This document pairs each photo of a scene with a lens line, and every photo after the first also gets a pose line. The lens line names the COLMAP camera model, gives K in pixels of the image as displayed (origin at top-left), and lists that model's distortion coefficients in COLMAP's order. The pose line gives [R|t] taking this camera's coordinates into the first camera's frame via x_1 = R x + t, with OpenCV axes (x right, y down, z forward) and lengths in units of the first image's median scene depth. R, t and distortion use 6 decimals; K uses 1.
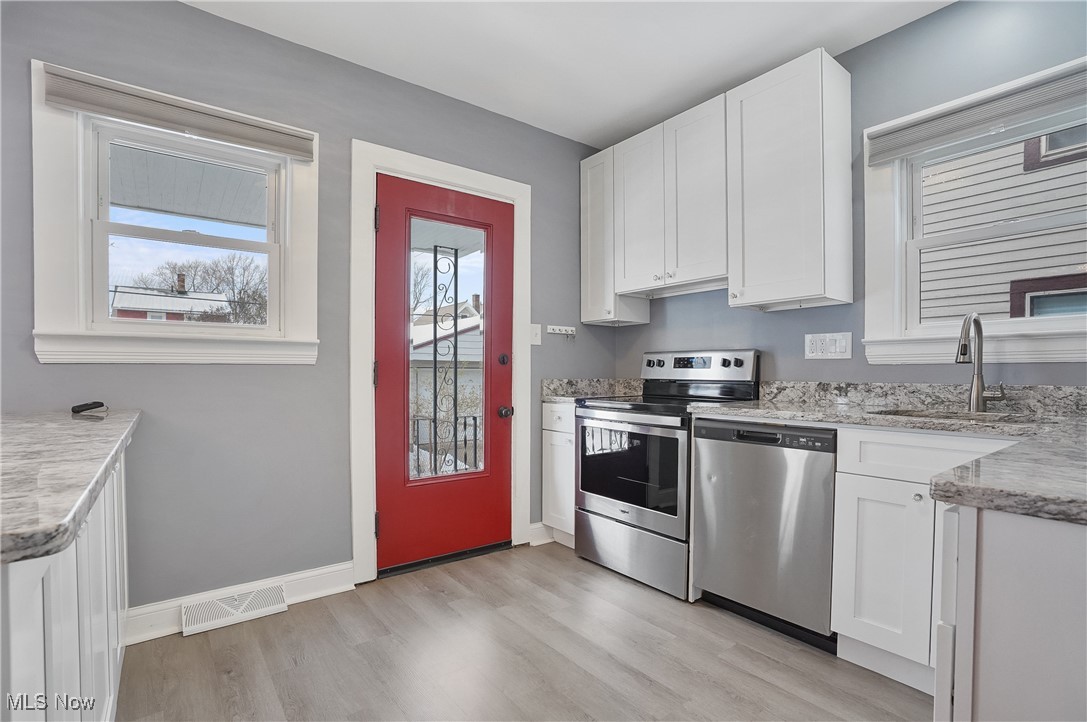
lens RADIAL K [[511.0, 0, 541.2], [0, 511.0, 372.2], [0, 0, 1]] dist [-0.065457, 0.028198]
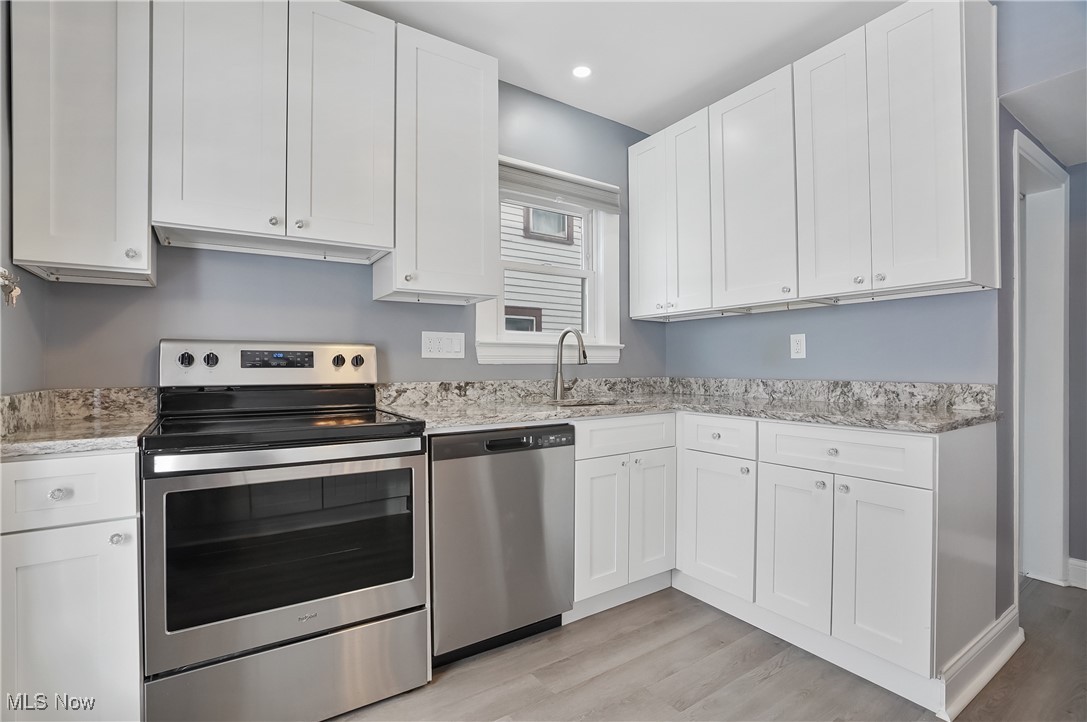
lens RADIAL K [[508.7, 0, 548.8], [0, 508.7, 359.2], [0, 0, 1]] dist [-0.067291, 0.031733]
pose [[0.052841, 0.011182, 0.998540, -0.428486], [0.004320, 0.999925, -0.011426, -0.012838], [-0.998594, 0.004917, 0.052789, 0.767688]]
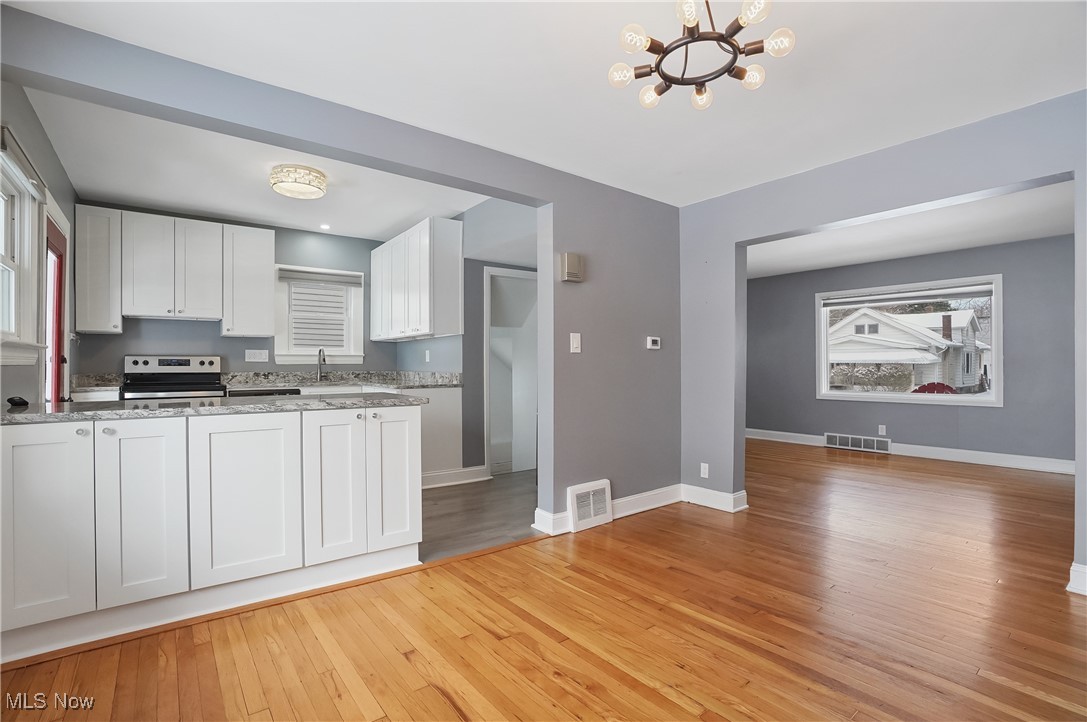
lens RADIAL K [[508.7, 0, 548.8], [0, 508.7, 359.2], [0, 0, 1]] dist [-0.067291, 0.031733]
pose [[-0.010428, 0.011636, 0.999878, -1.668376], [0.005702, 0.999917, -0.011577, -0.005519], [-0.999929, 0.005581, -0.010494, -0.254080]]
